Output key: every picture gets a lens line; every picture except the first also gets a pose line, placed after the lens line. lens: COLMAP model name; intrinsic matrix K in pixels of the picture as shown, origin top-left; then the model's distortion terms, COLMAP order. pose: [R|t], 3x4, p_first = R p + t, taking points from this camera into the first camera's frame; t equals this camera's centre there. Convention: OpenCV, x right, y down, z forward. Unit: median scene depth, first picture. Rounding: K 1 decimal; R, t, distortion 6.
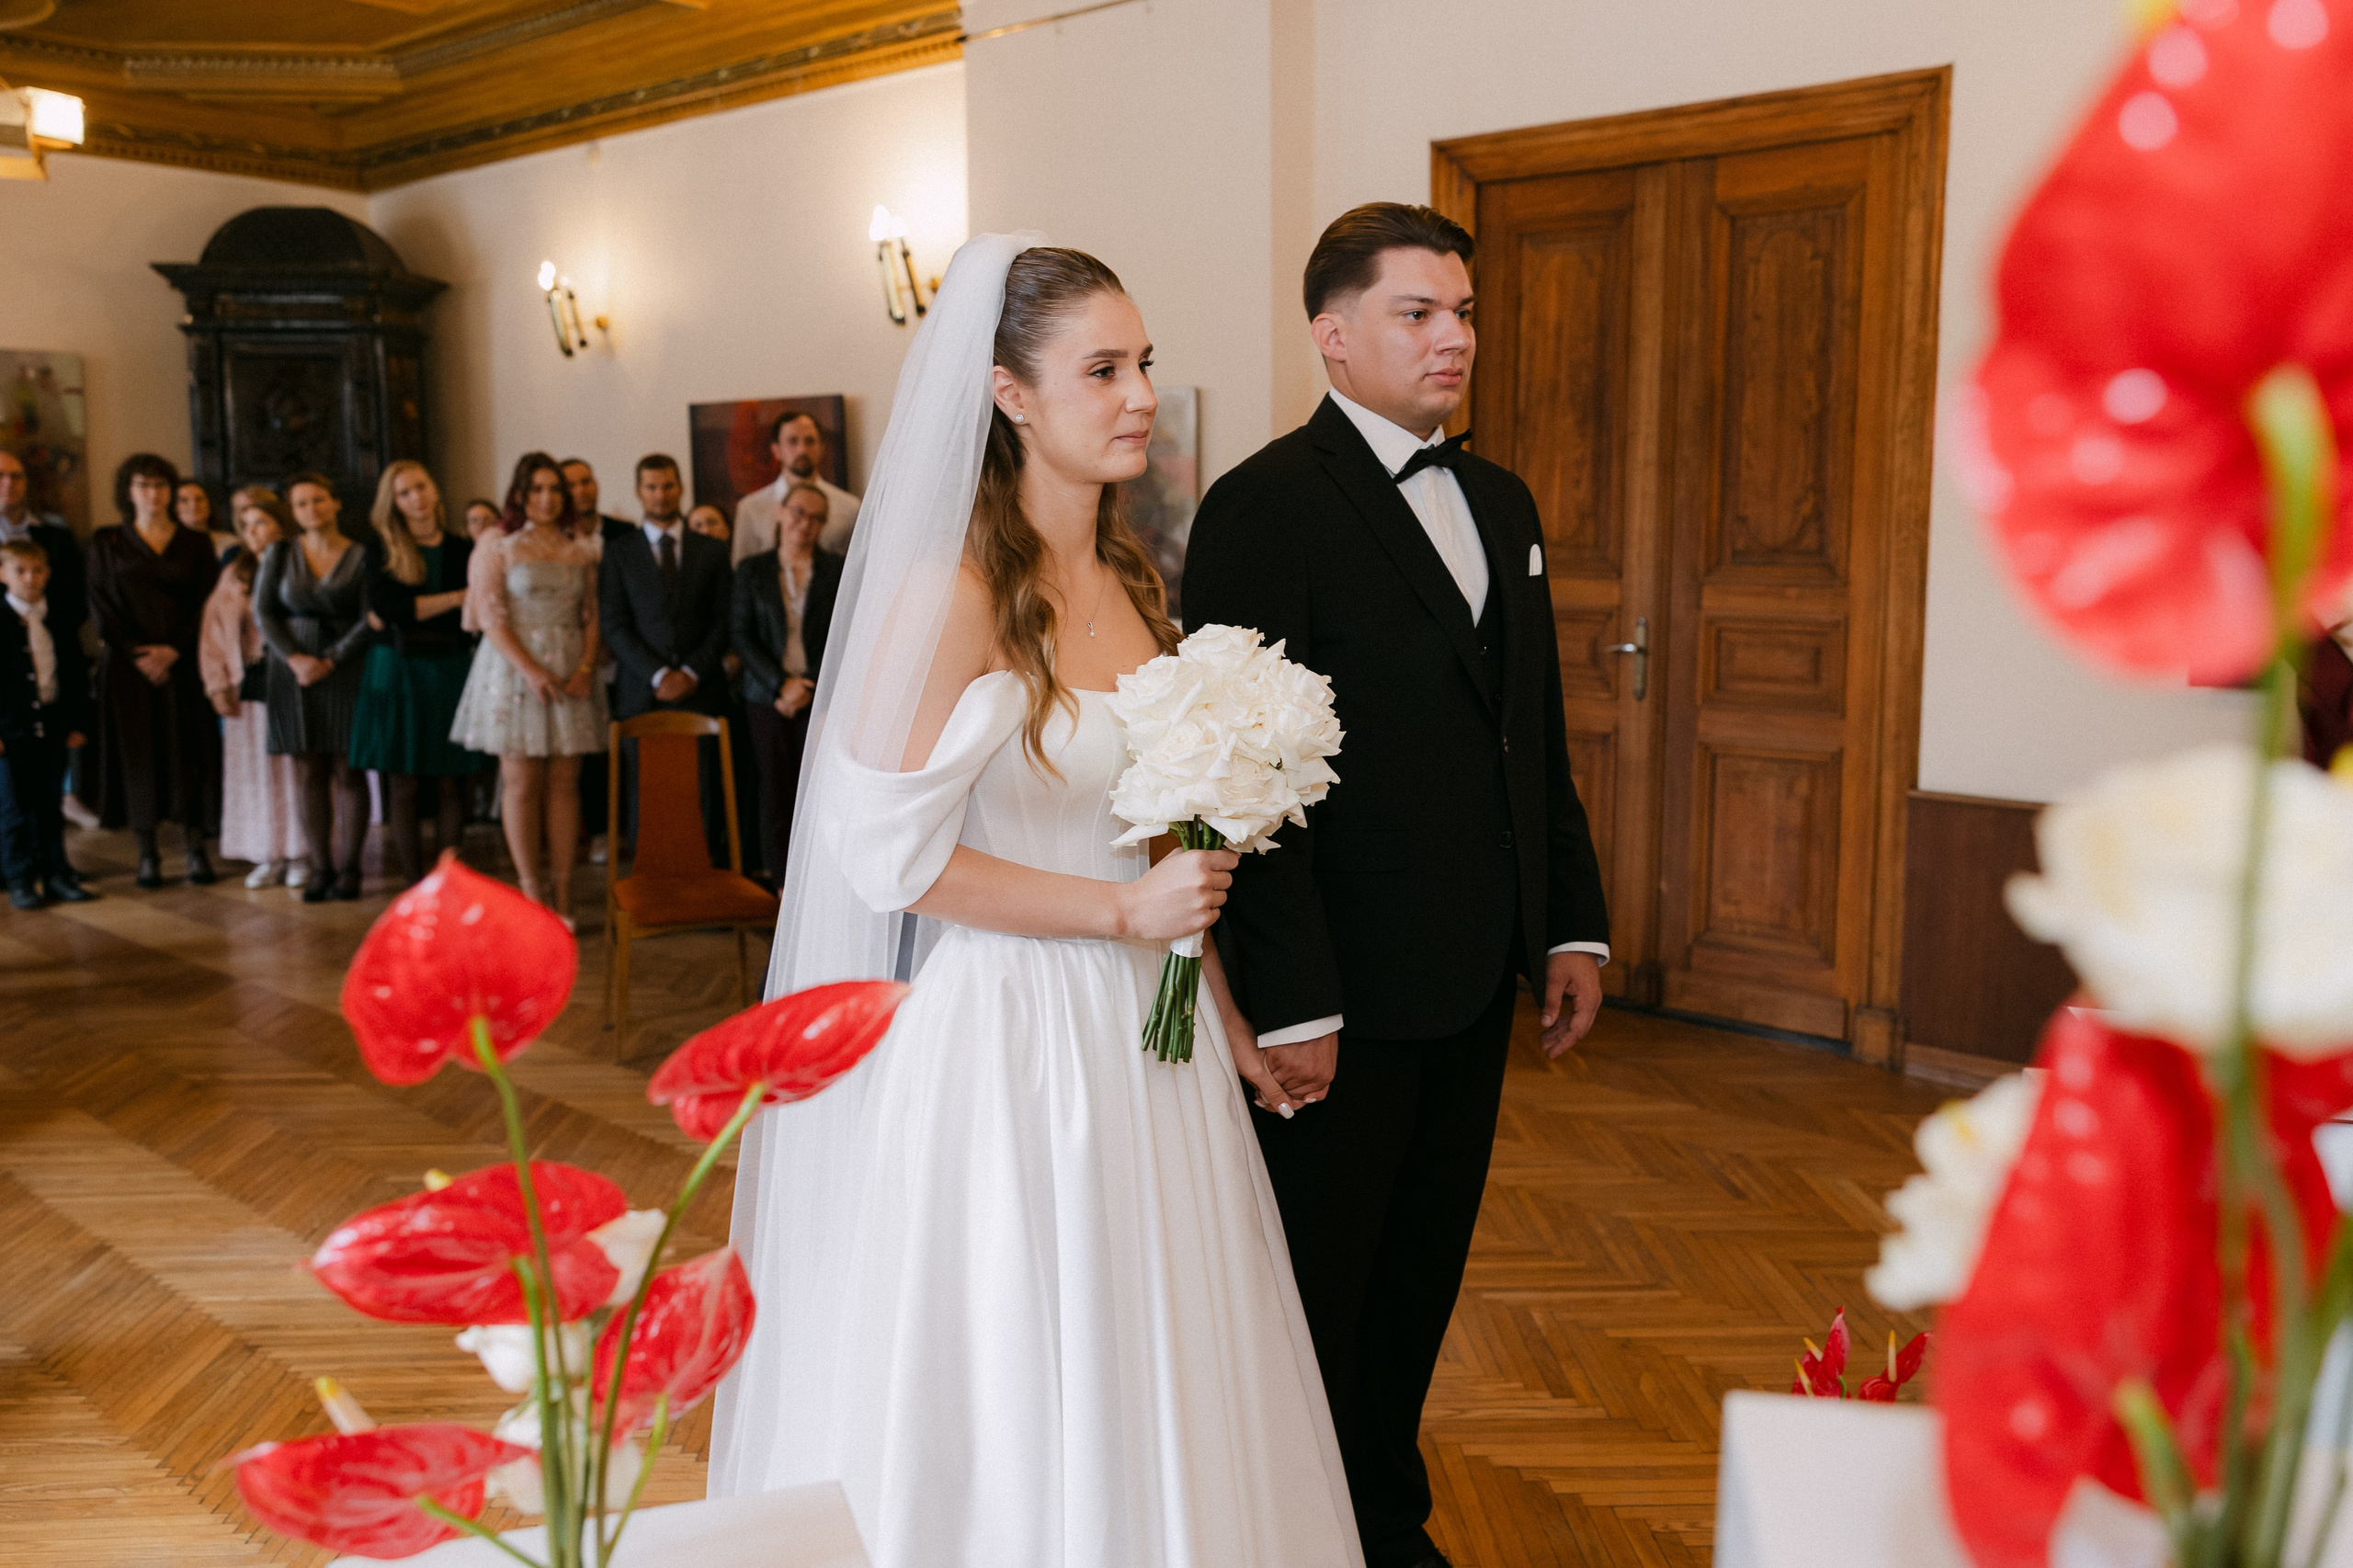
lens RADIAL K [[1880.3, 0, 1223.7], [0, 1880.3, 730.6], [0, 0, 1]] dist [-0.004412, 0.014124]
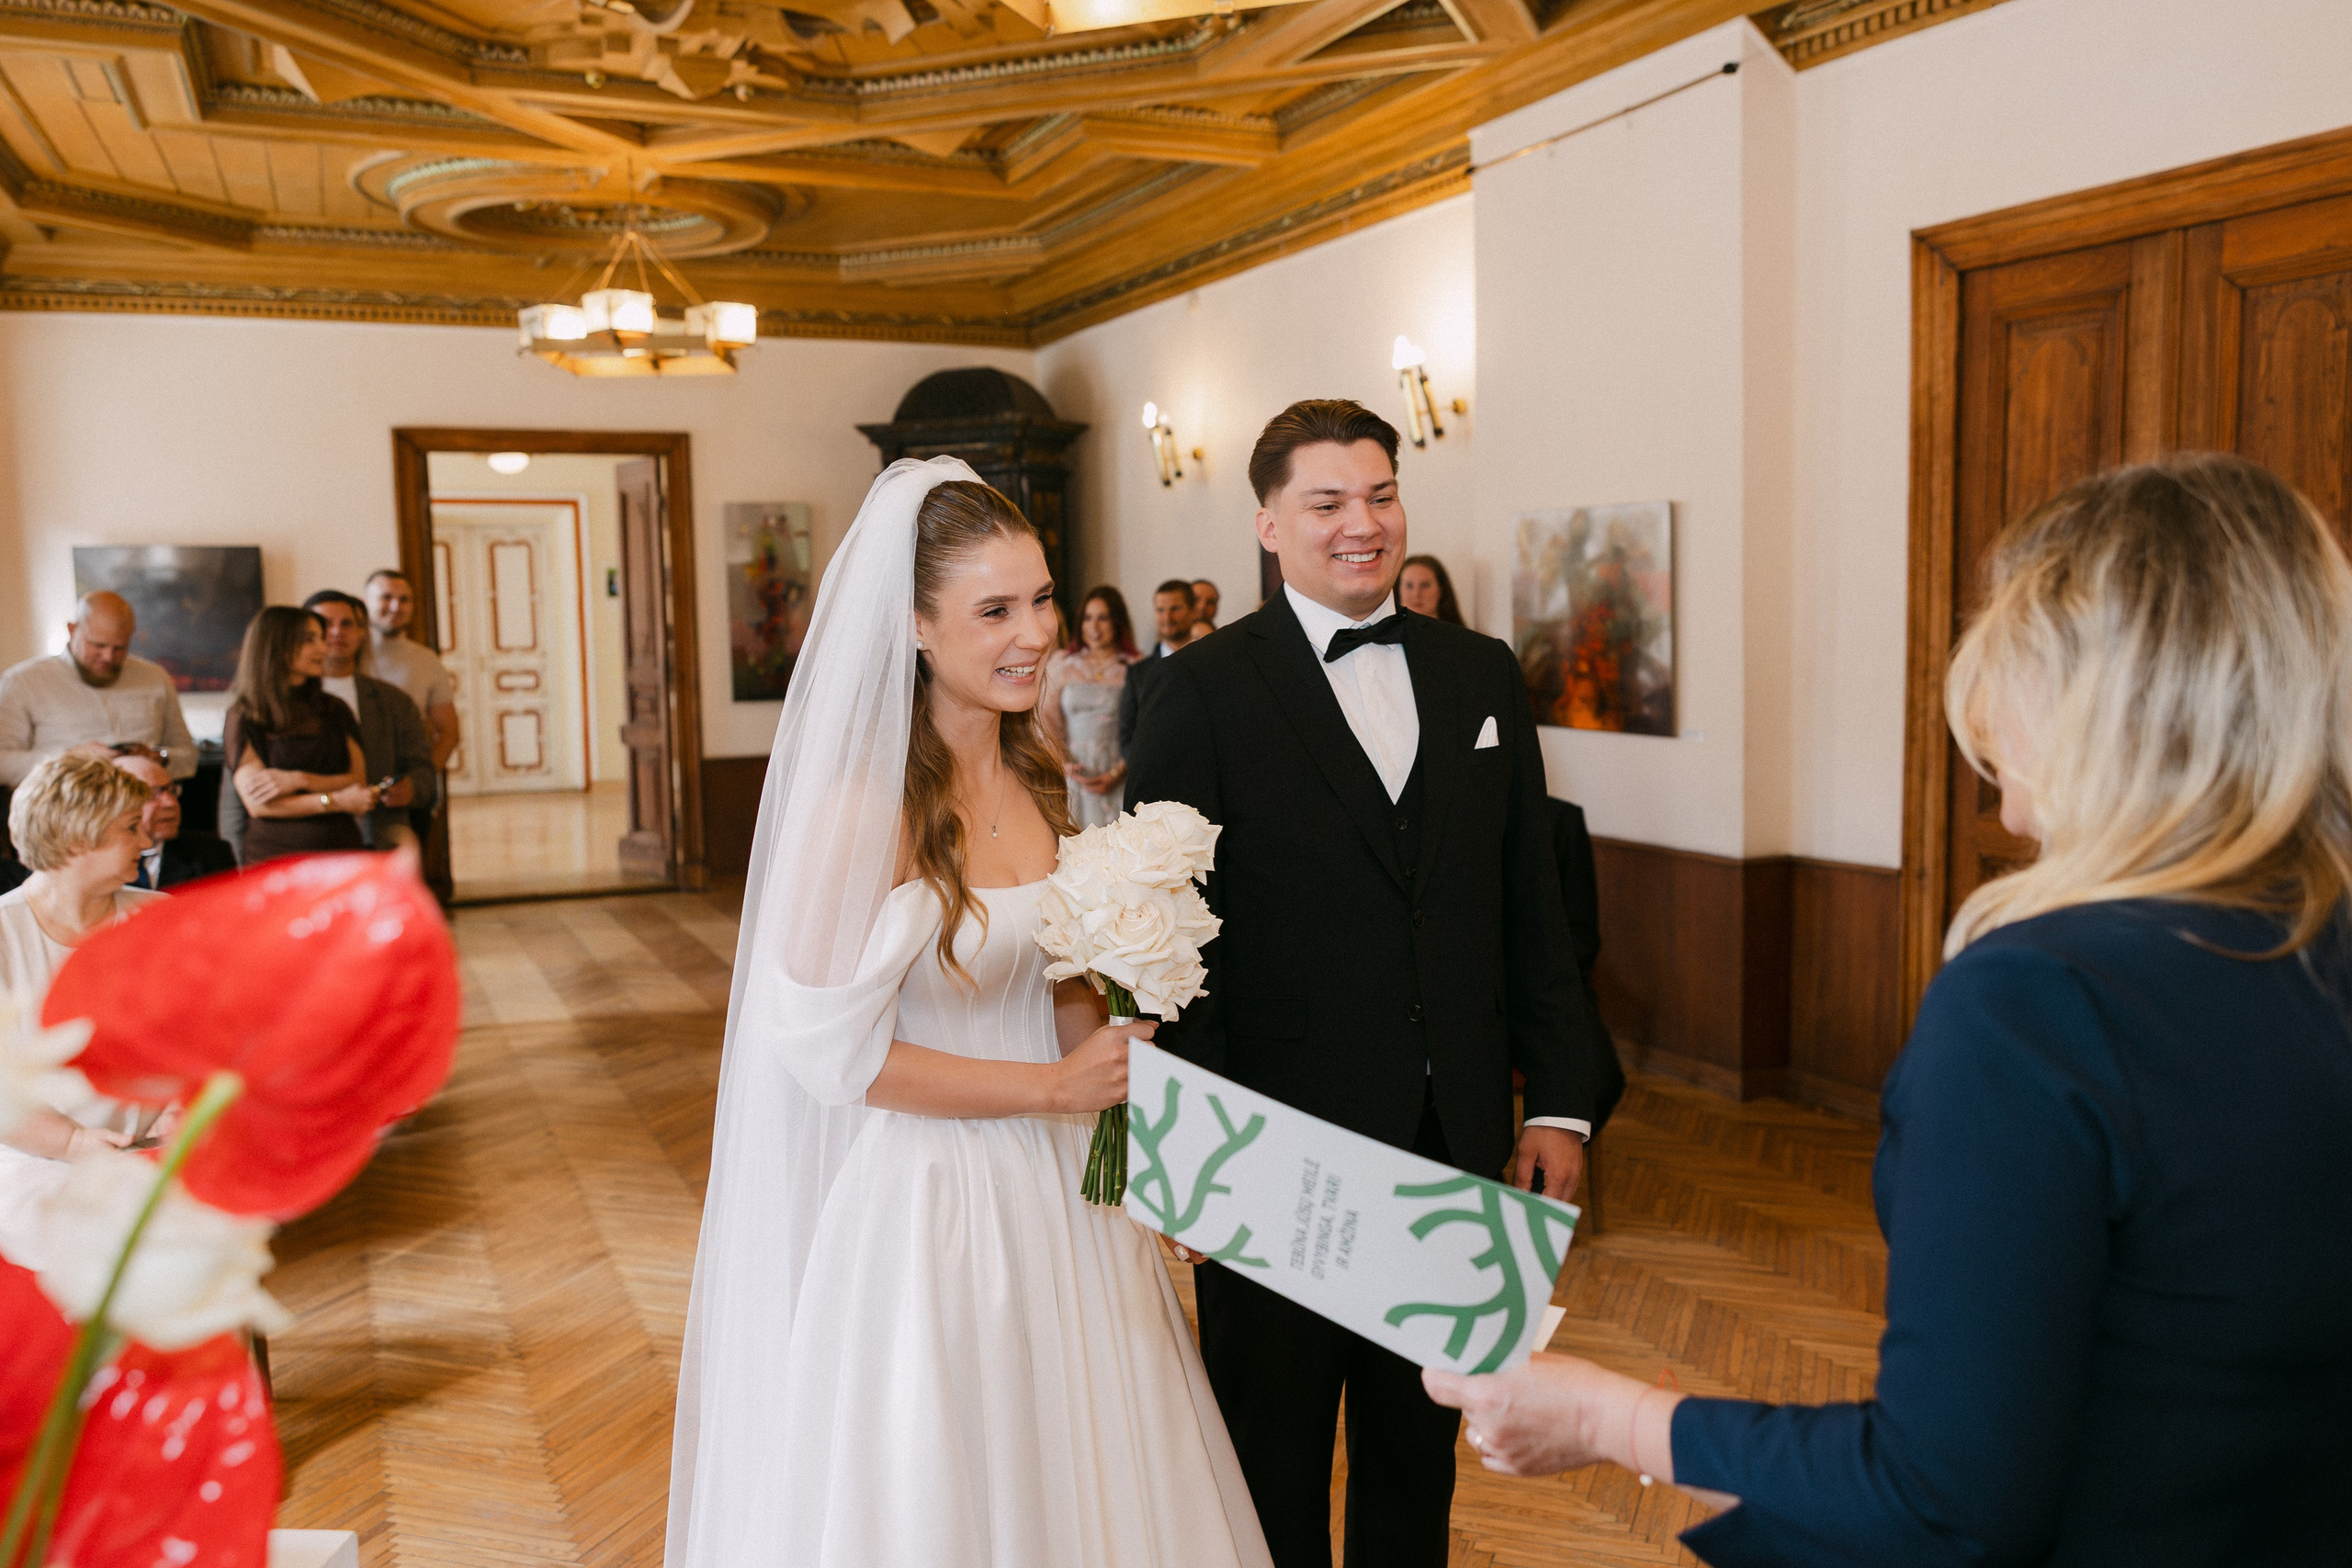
lens RADIAL K [[1869.9, 0, 1180.5], [0, 1869.9, 766.8], [0, 0, 1]] dist [-0.001165, 0.003876]
pose [[0.911900, 0.013669, -0.410185, 0.118614], [-0.023668, 0.999533, -0.019310, -0.014405], [0.409730, 0.027317, 0.911798, 0.006350]]
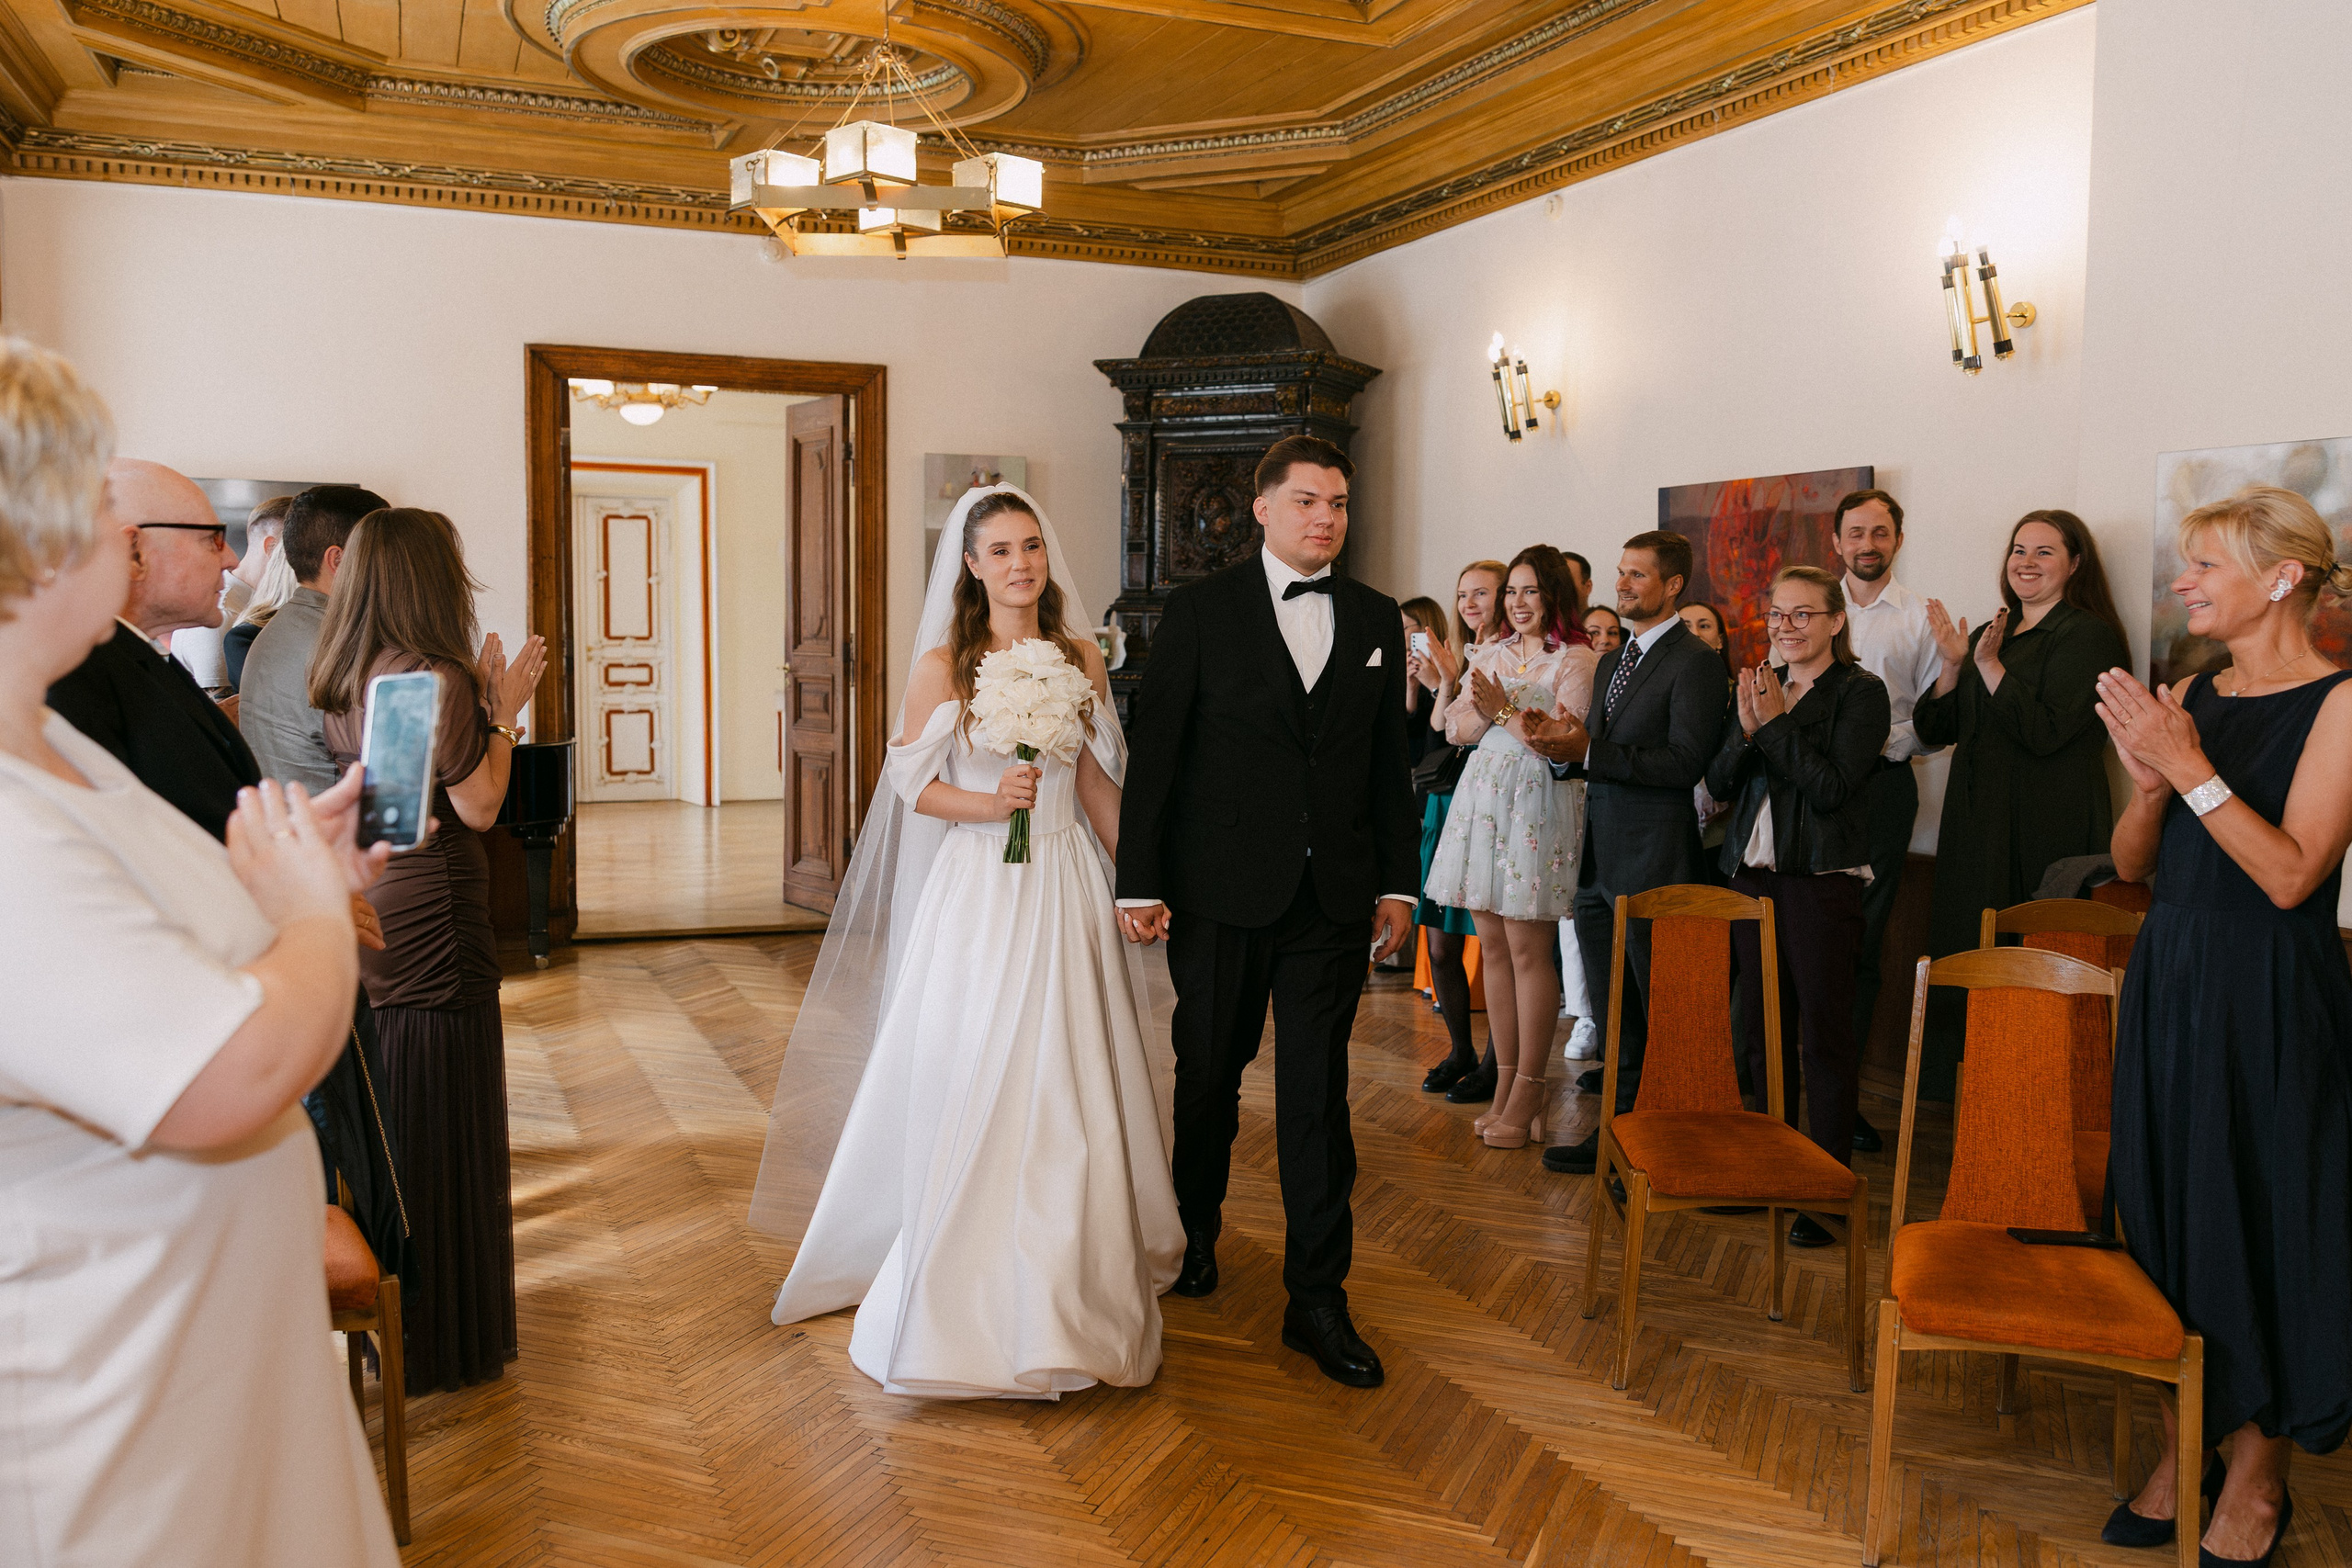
lens RADIAL K [[1931.5, 0, 1187.8], [0, 1931.5, 766.6], [0, 0, 1]] dist [-0.002456, 0.003246]
pose [[0.897493, 0.037225, -0.439455, -0.095131], [-0.057989, 0.997741, -0.033915, -0.012489], [0.437200, 0.055922, 0.897624, 0.161703]]
